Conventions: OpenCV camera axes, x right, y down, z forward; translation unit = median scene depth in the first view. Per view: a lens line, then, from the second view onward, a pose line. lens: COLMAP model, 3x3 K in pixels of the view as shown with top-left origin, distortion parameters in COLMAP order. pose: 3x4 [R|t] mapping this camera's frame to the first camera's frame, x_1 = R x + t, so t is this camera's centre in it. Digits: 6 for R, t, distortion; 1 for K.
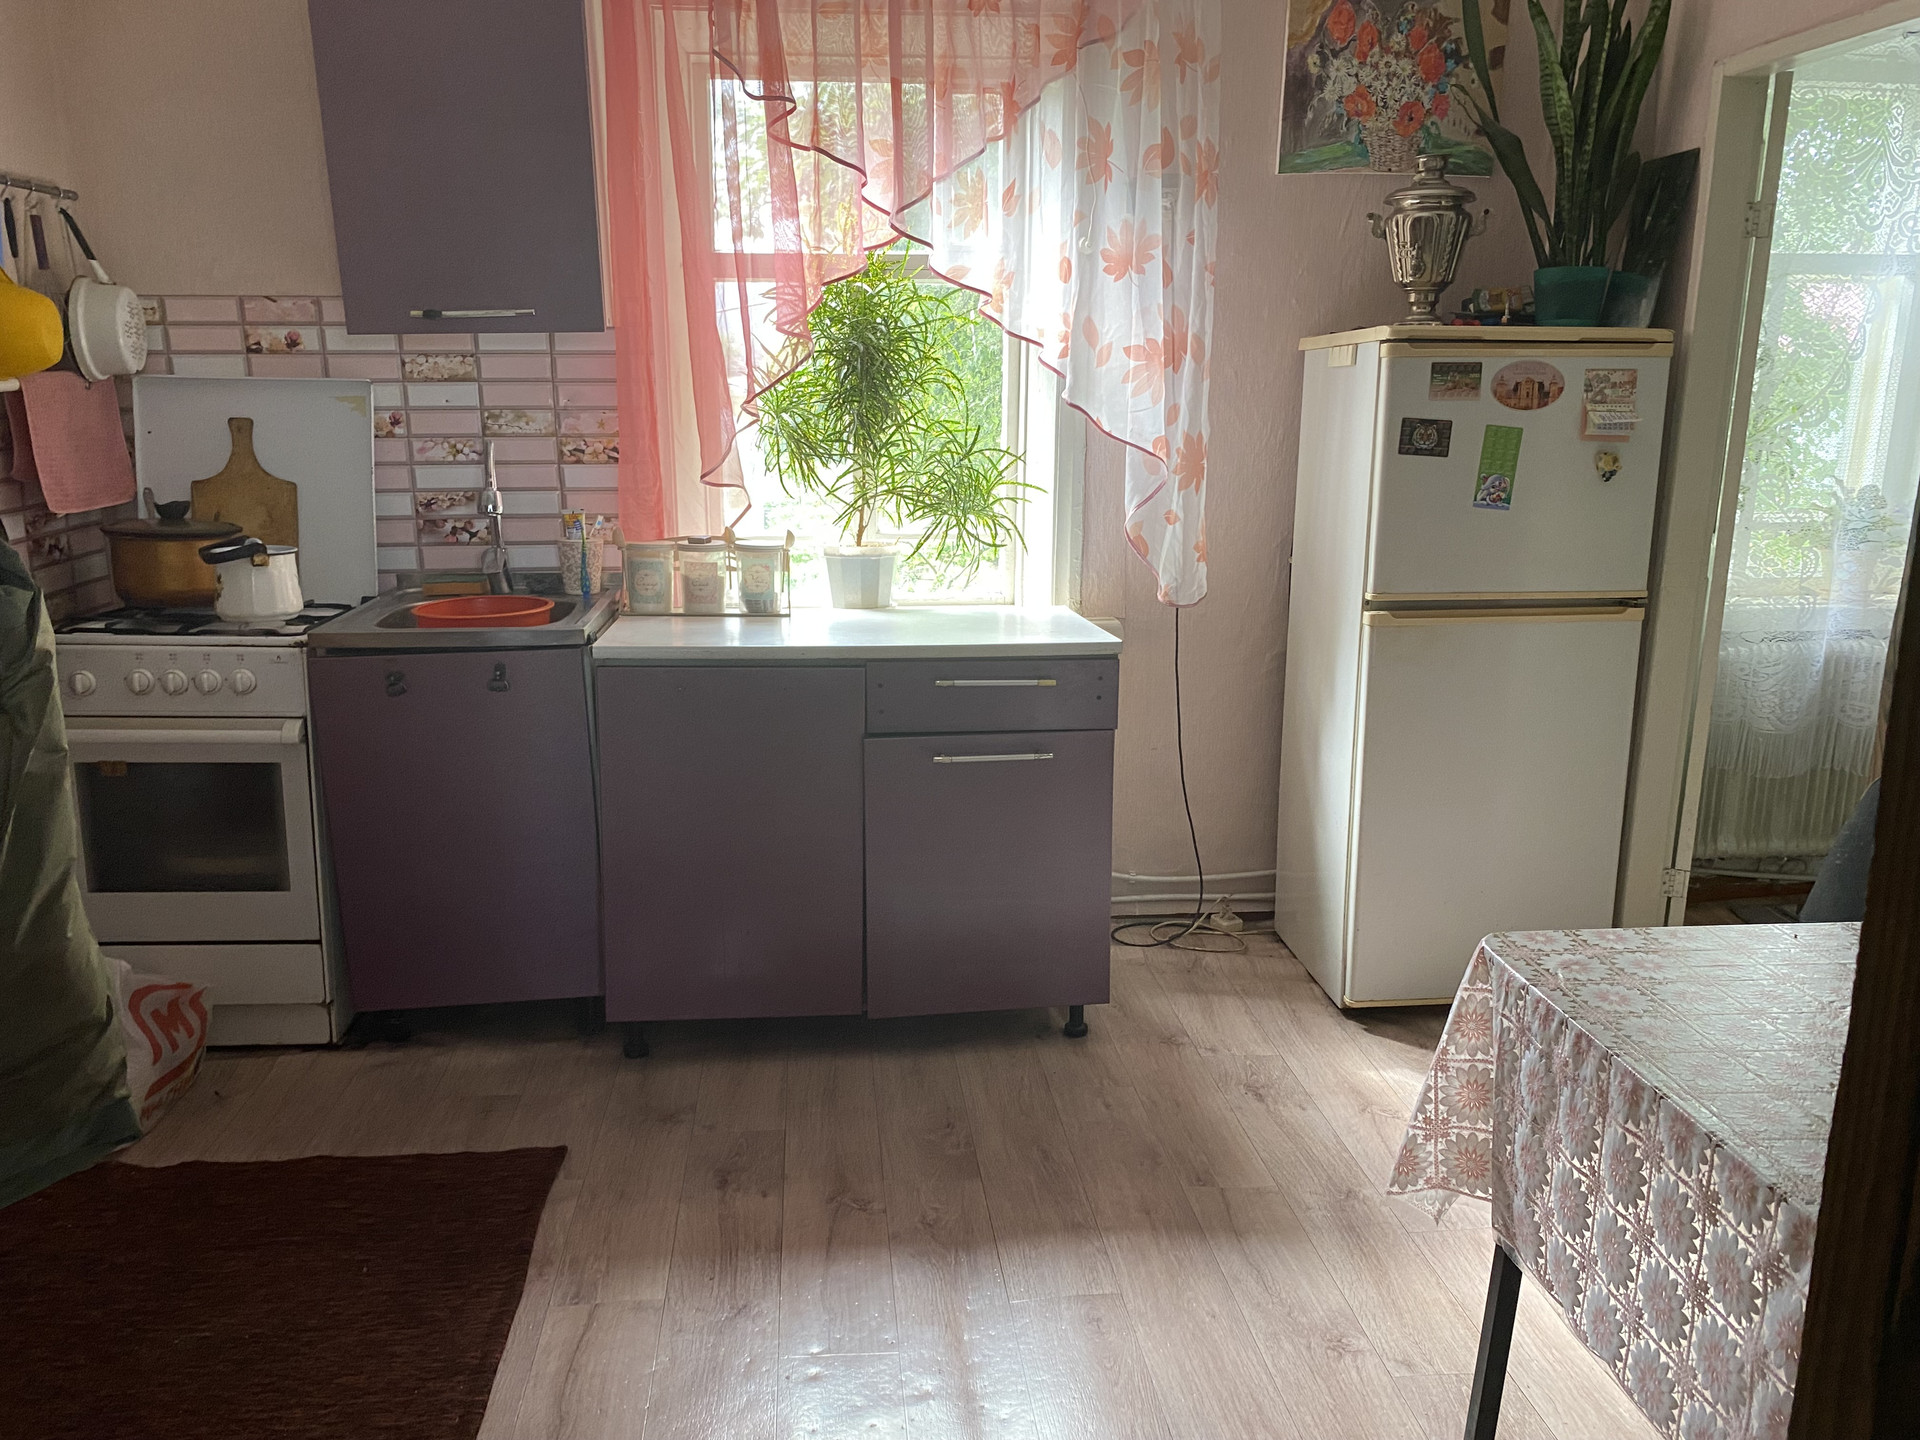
lens RADIAL K [[1480.3, 0, 960.0], [0, 1480.3, 720.0], [0, 0, 1]] dist [0.001507, -0.003649]
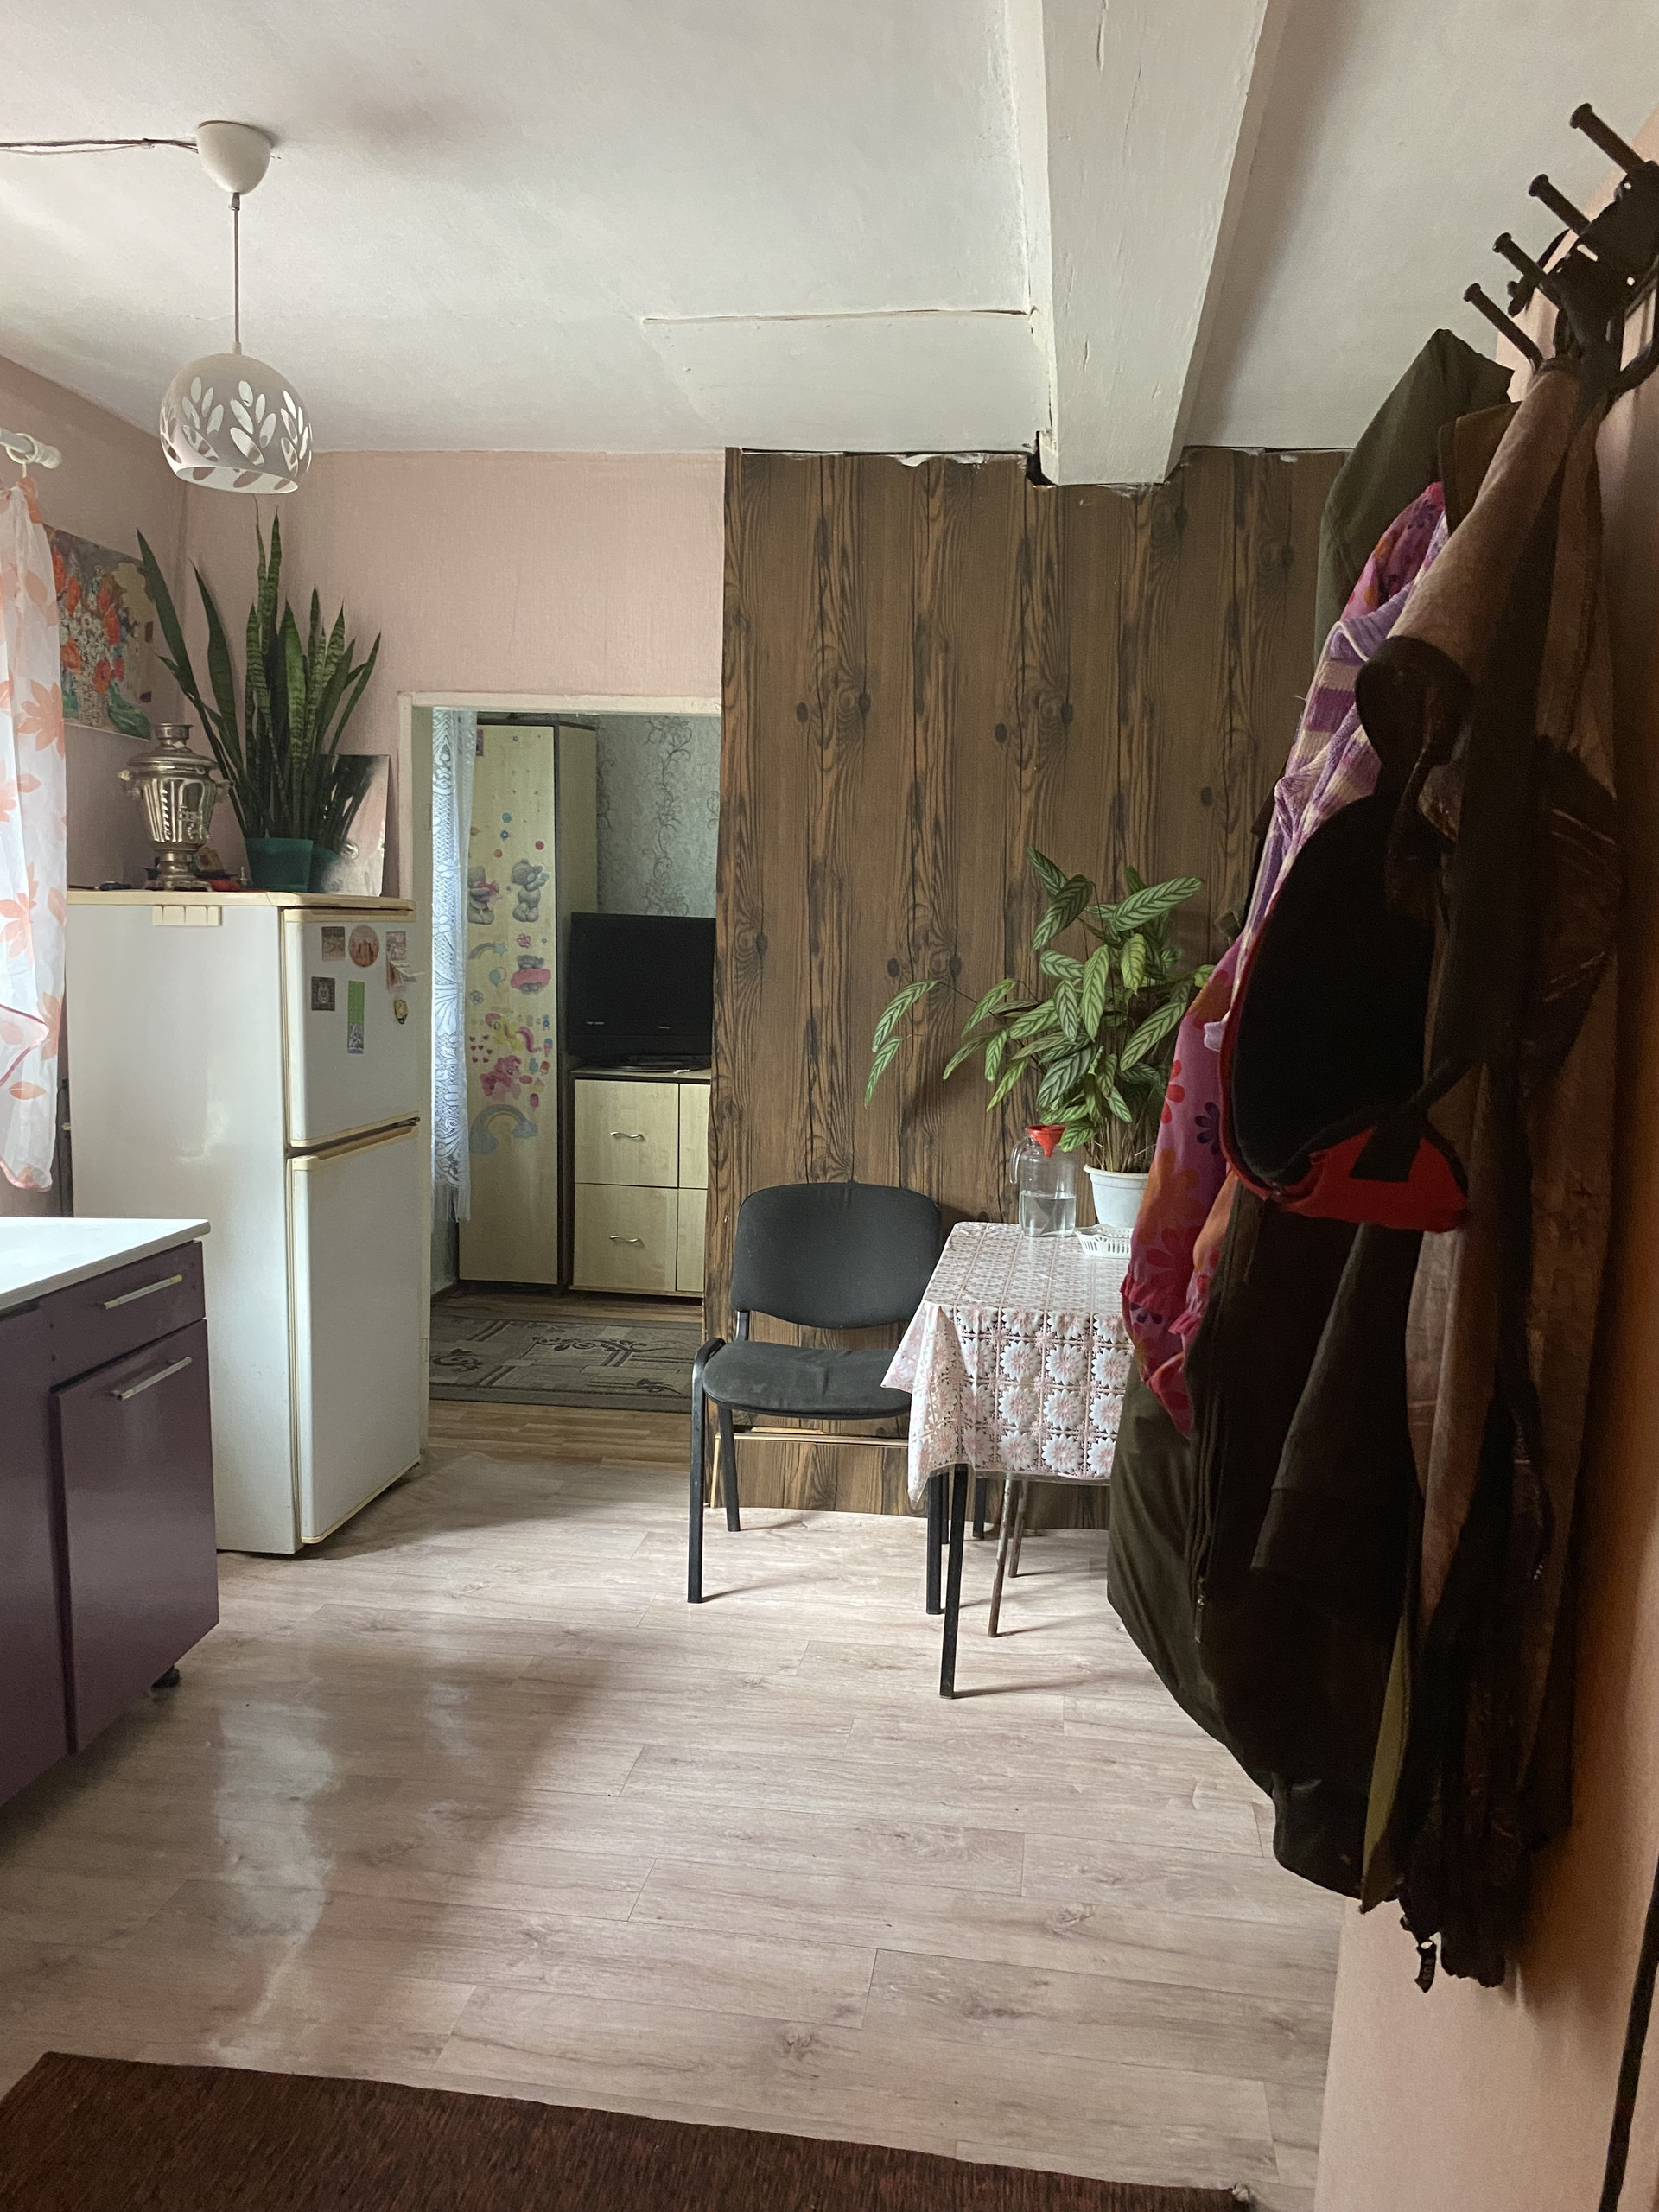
lens RADIAL K [[1705.4, 0, 829.5], [0, 1705.4, 1106.0], [0, 0, 1]] dist [0.001507, -0.003649]
pose [[0.231978, -0.102463, 0.967309, -0.825442], [0.193224, 0.979473, 0.057413, -0.109545], [-0.953337, 0.173589, 0.247015, 0.345287]]
